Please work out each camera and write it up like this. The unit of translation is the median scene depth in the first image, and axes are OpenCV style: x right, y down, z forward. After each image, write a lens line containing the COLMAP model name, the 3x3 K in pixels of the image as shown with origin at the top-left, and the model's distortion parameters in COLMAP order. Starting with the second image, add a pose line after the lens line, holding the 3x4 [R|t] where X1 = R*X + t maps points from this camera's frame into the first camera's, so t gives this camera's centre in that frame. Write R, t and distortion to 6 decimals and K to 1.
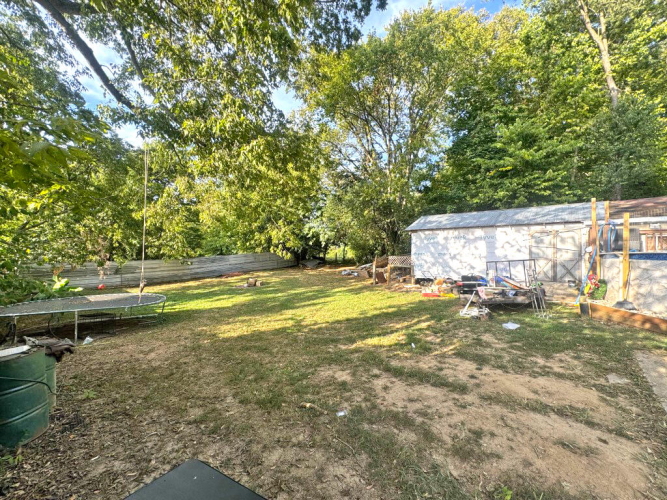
lens RADIAL K [[265.9, 0, 334.3], [0, 265.9, 250.2], [0, 0, 1]] dist [-0.002588, -0.000987]
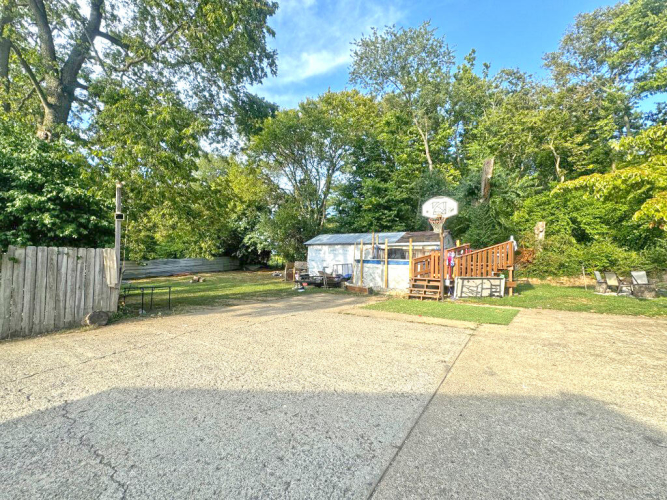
lens RADIAL K [[265.9, 0, 332.6], [0, 265.9, 250.6], [0, 0, 1]] dist [-0.002588, -0.000987]
pose [[0.991815, 0.029063, 0.124333, 0.189527], [-0.025705, 0.999262, -0.028527, -0.000488], [-0.125070, 0.025098, 0.991830, -0.381075]]
